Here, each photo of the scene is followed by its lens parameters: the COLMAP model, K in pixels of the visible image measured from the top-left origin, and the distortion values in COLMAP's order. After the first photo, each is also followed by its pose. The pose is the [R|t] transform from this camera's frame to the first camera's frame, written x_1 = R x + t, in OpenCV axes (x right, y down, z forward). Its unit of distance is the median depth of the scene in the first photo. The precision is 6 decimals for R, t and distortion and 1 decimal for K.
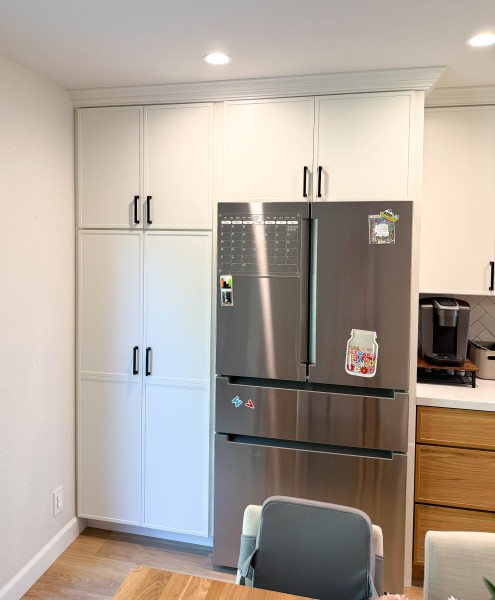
lens RADIAL K [[472.5, 0, 247.3], [0, 472.5, 259.3], [0, 0, 1]] dist [0.100722, -0.133379]
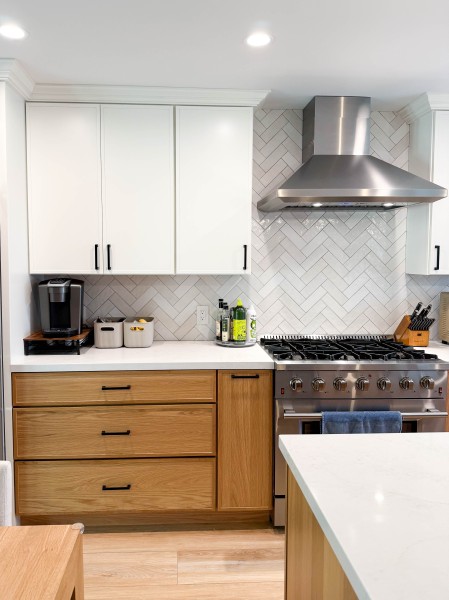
lens RADIAL K [[445.4, 0, 210.6], [0, 445.4, 291.7], [0, 0, 1]] dist [0.005111, -0.053815]
pose [[0.960141, -0.029189, 0.277988, 0.511393], [0.021140, 0.999267, 0.031906, 0.098546], [-0.278715, -0.024758, 0.960055, -0.088307]]
